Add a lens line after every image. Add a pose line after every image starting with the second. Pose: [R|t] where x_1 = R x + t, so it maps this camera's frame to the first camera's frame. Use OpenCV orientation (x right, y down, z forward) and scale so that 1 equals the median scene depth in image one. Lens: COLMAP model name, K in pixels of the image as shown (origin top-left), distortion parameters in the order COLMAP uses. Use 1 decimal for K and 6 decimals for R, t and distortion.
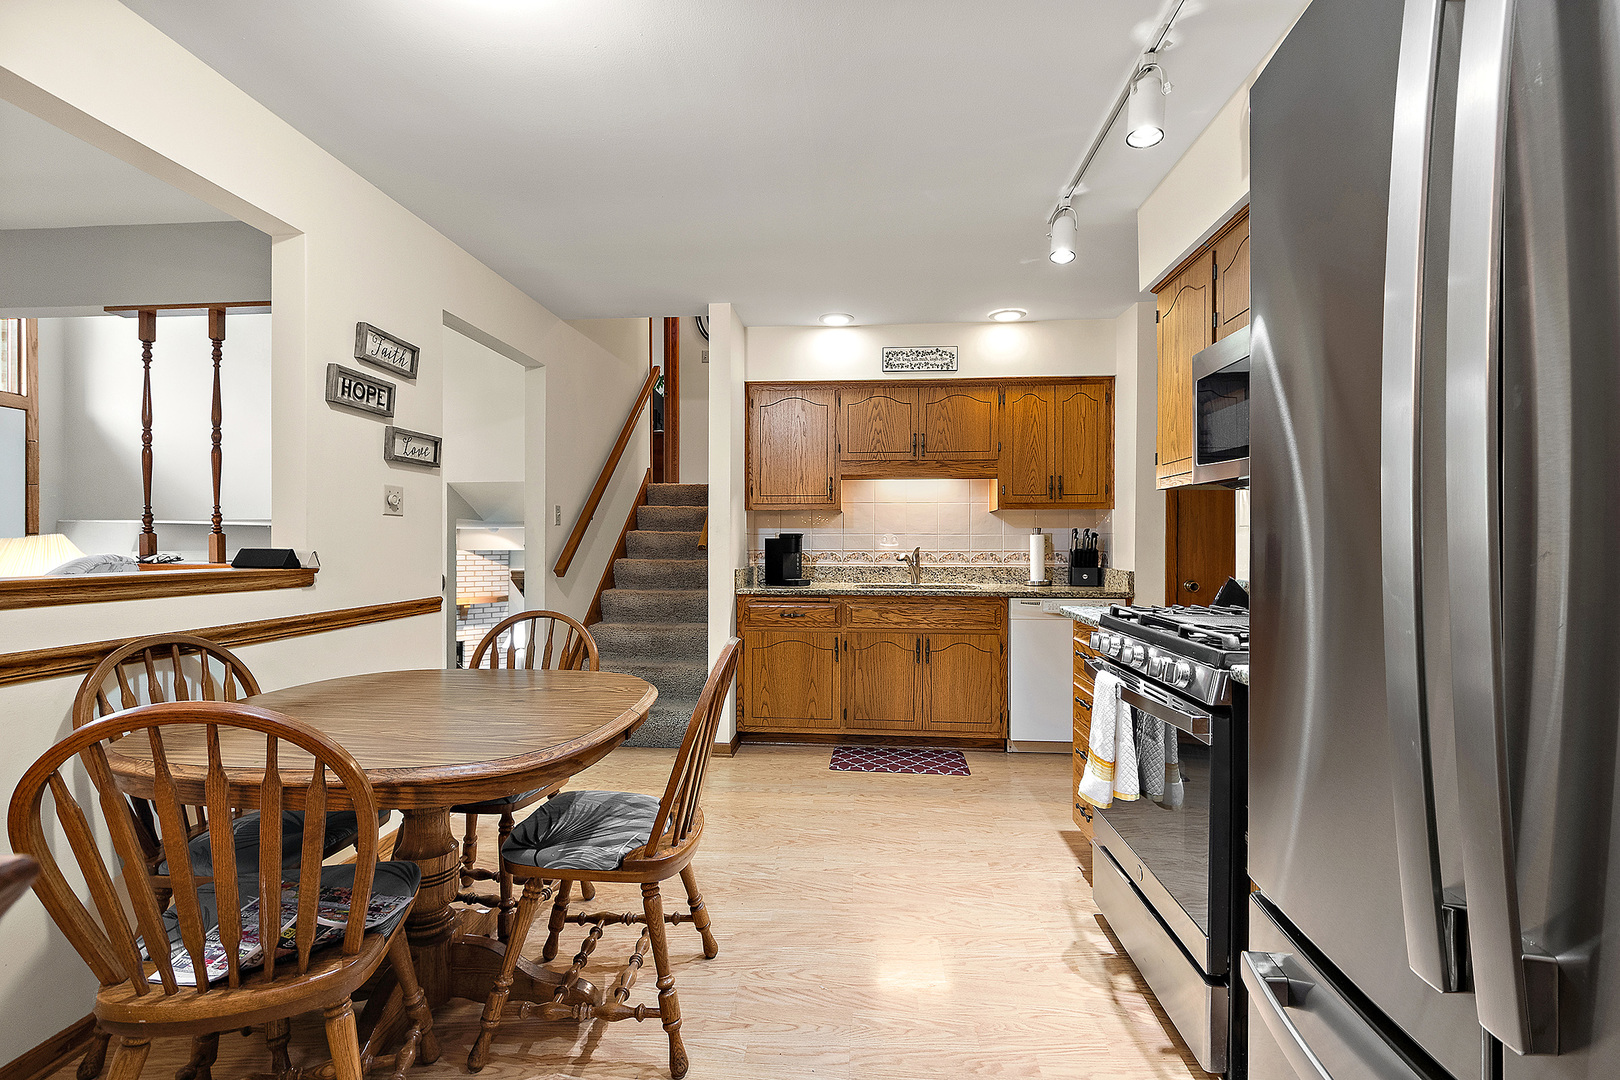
lens RADIAL K [[727.5, 0, 805.8], [0, 727.5, 533.4], [0, 0, 1]] dist [0.001587, -0.001713]
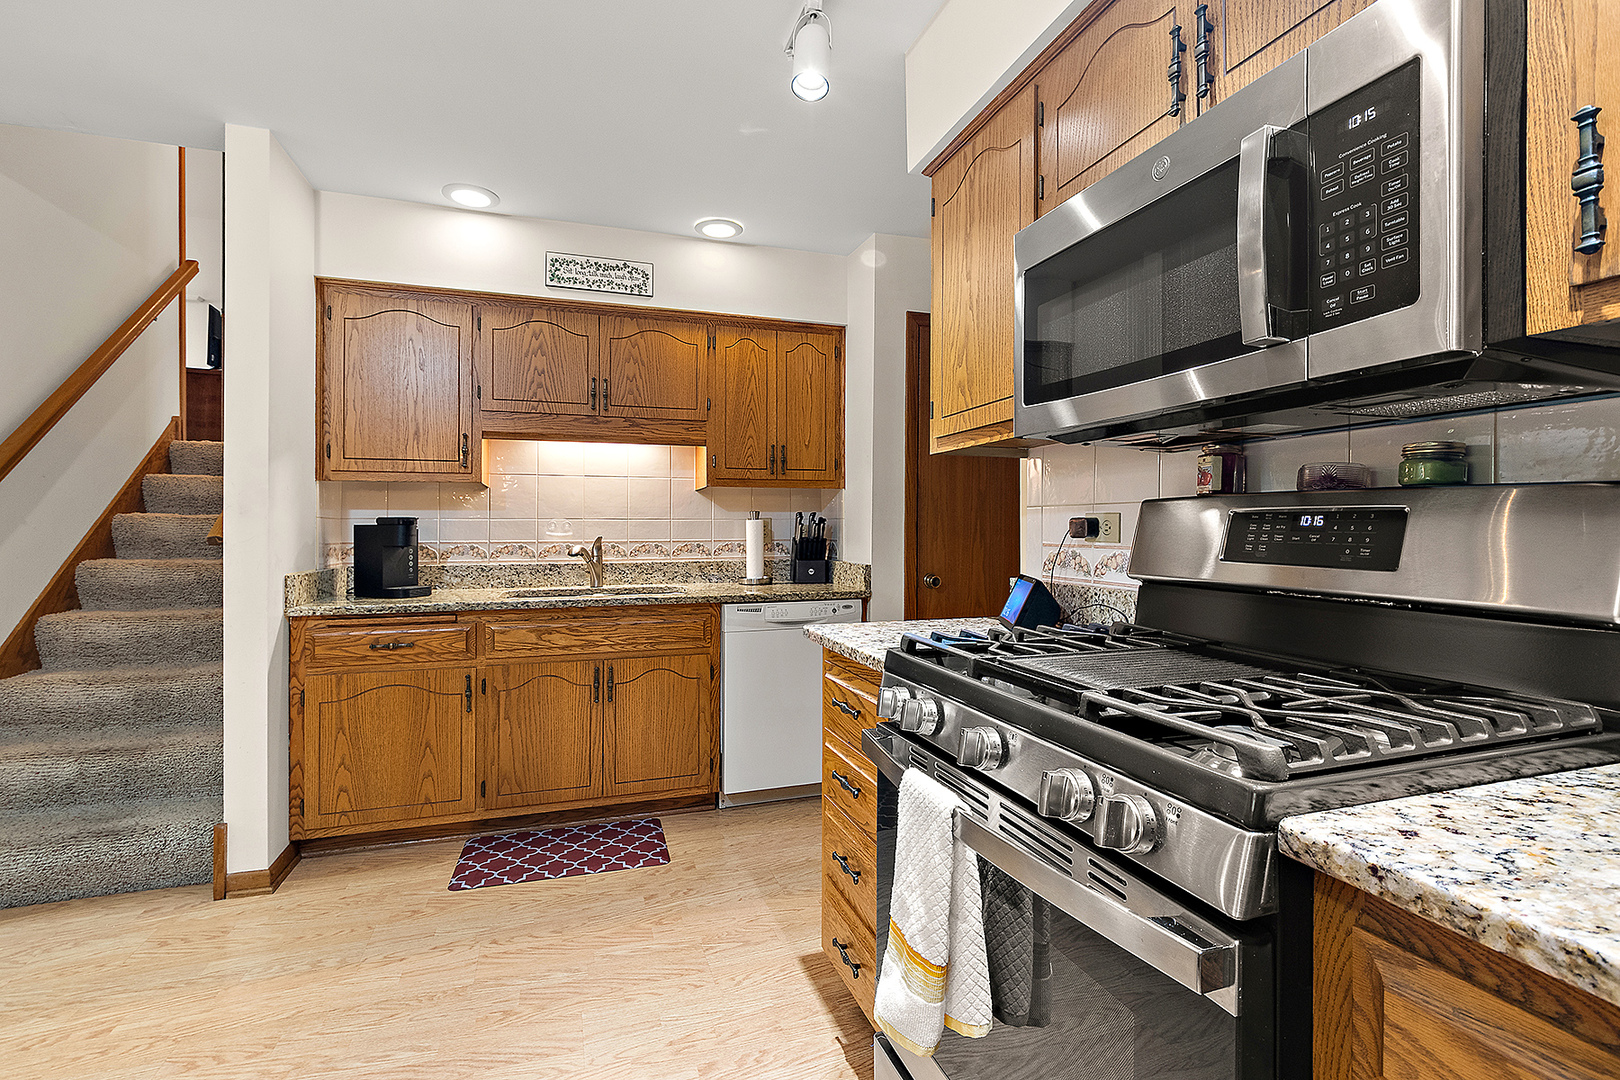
lens RADIAL K [[727.5, 0, 807.0], [0, 727.5, 526.6], [0, 0, 1]] dist [0.001587, -0.001713]
pose [[0.919160, -0.002039, 0.393880, 0.064850], [-0.000990, 0.999971, 0.007485, 0.003549], [-0.393884, -0.007270, 0.919132, 0.275832]]
